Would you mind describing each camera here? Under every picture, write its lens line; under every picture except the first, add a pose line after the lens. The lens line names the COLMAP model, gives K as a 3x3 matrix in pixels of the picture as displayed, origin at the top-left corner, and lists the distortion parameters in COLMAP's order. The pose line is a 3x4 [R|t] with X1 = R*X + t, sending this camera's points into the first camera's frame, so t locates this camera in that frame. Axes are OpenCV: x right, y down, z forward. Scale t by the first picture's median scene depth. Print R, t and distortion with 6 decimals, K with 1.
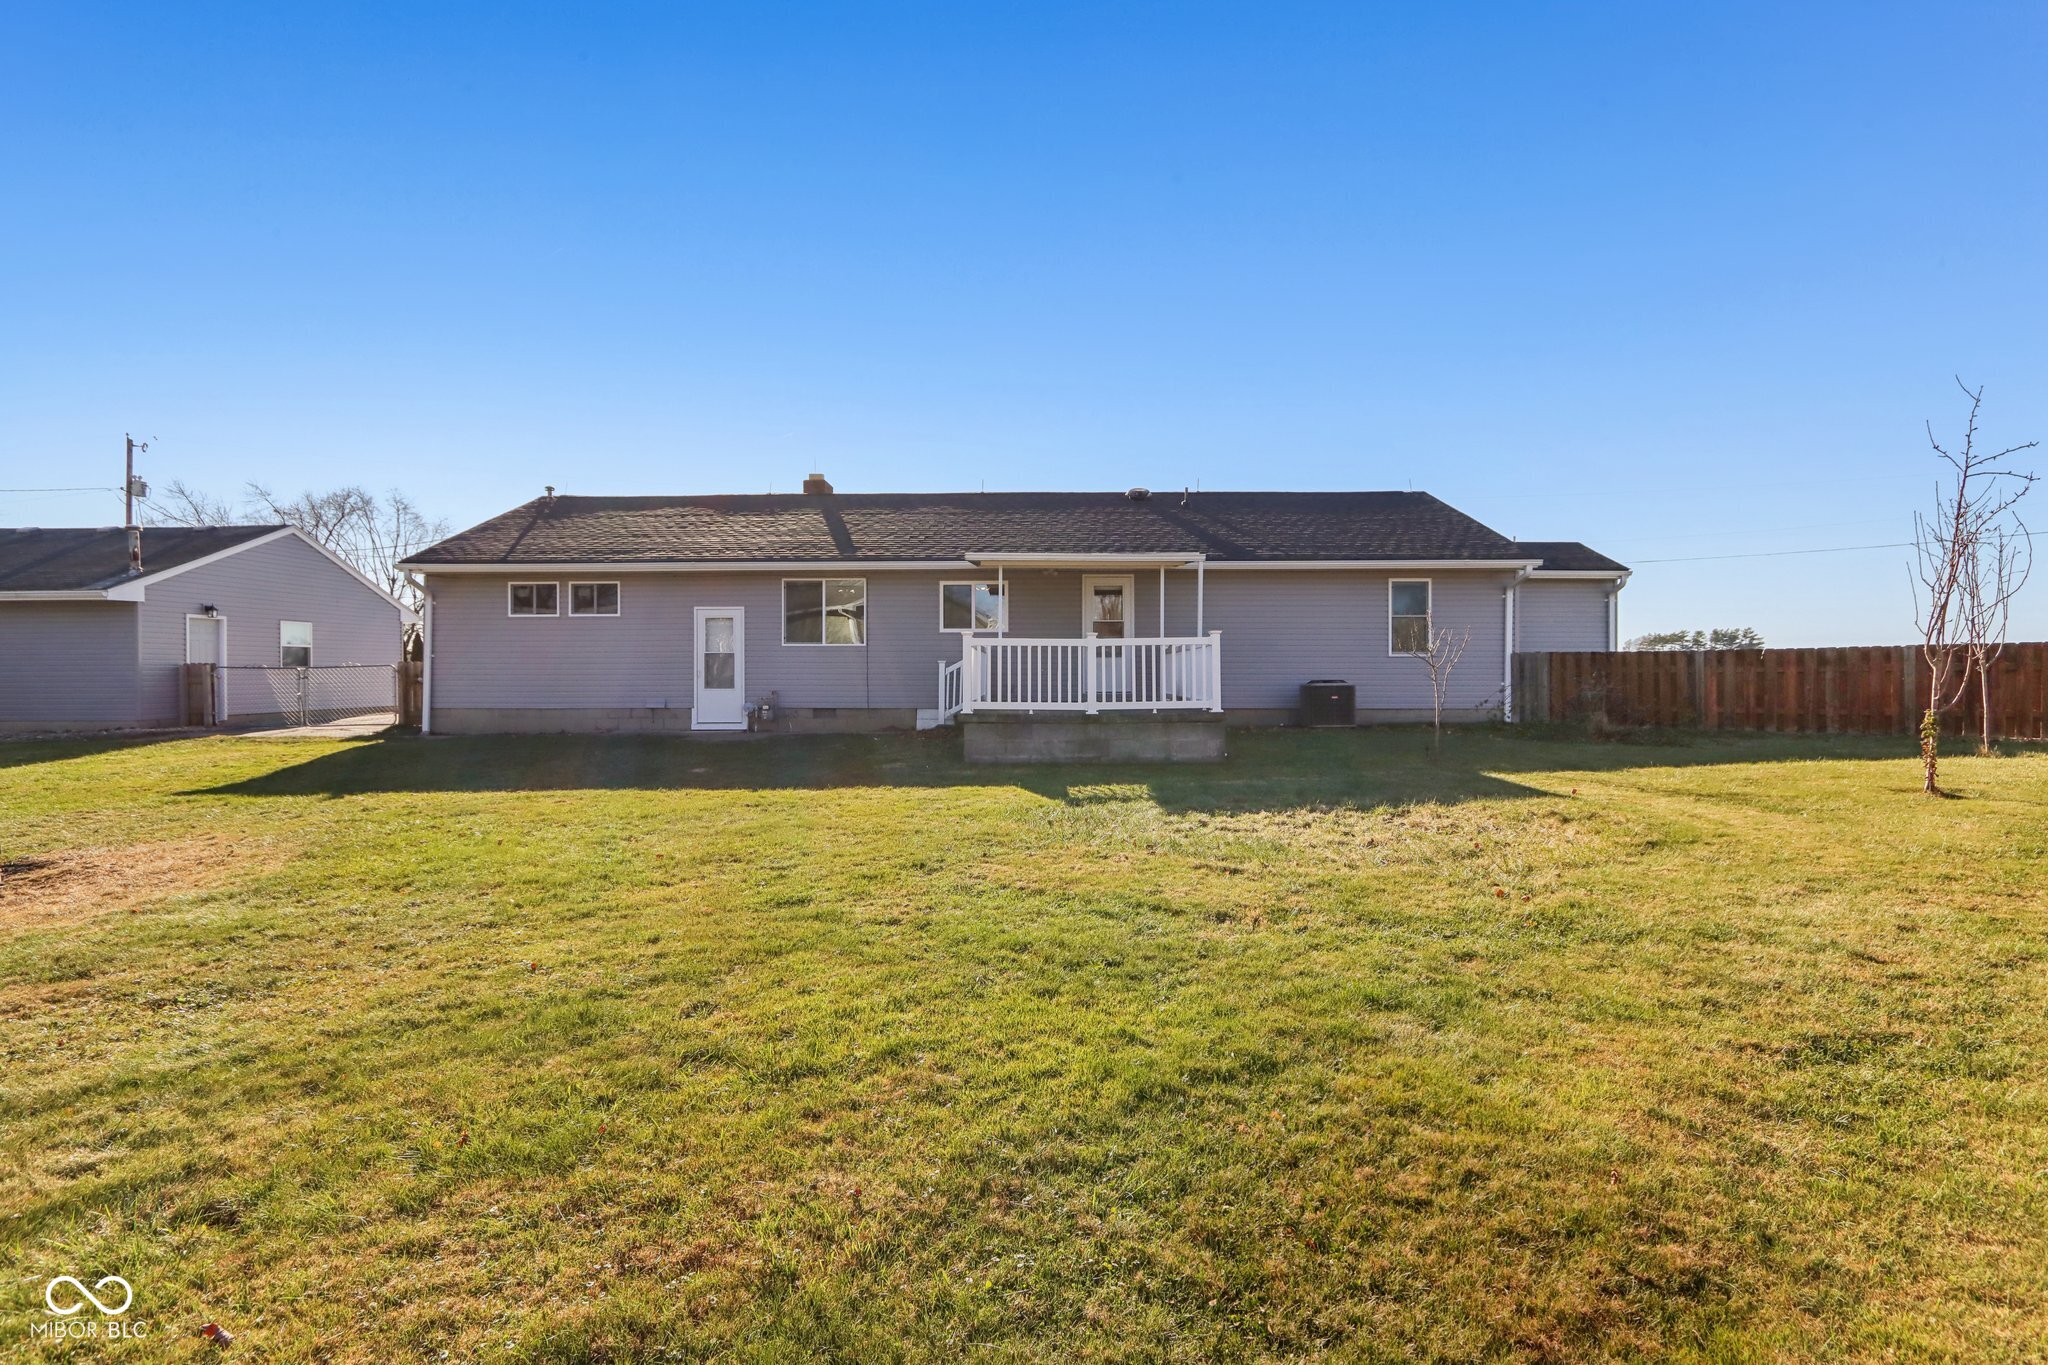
lens RADIAL K [[958.7, 0, 1021.0], [0, 958.7, 689.0], [0, 0, 1]] dist [-0.019746, 0.001072]
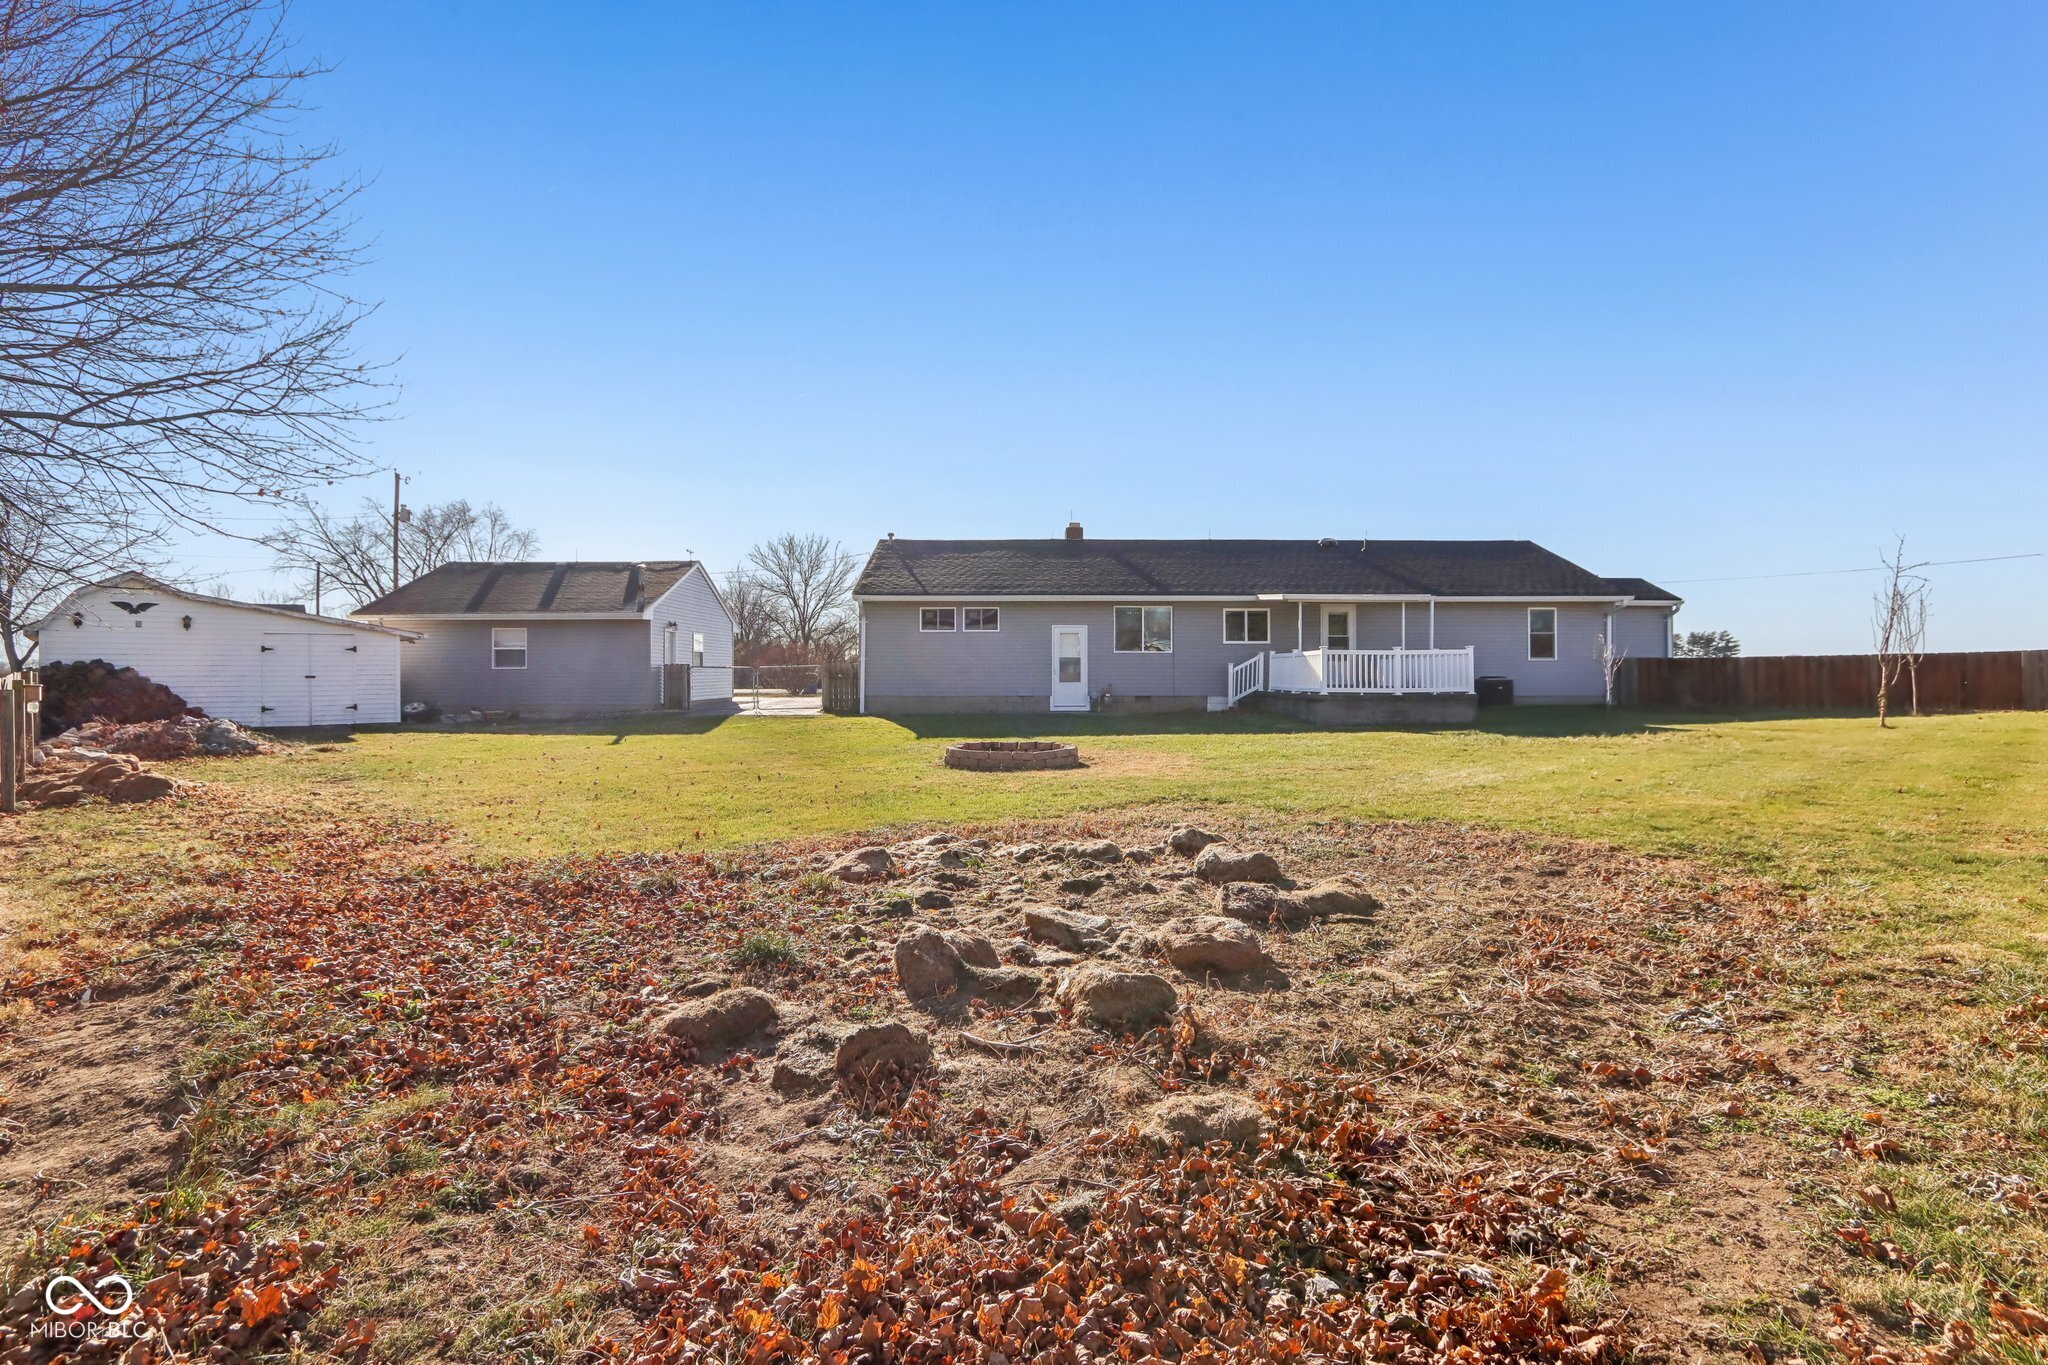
lens RADIAL K [[977.3, 0, 1019.1], [0, 977.3, 673.4], [0, 0, 1]] dist [-0.016830, -0.000510]
pose [[0.999413, -0.000807, 0.034237, -0.449748], [0.001417, 0.999840, -0.017813, 0.012407], [-0.034217, 0.017851, 0.999255, -0.470708]]
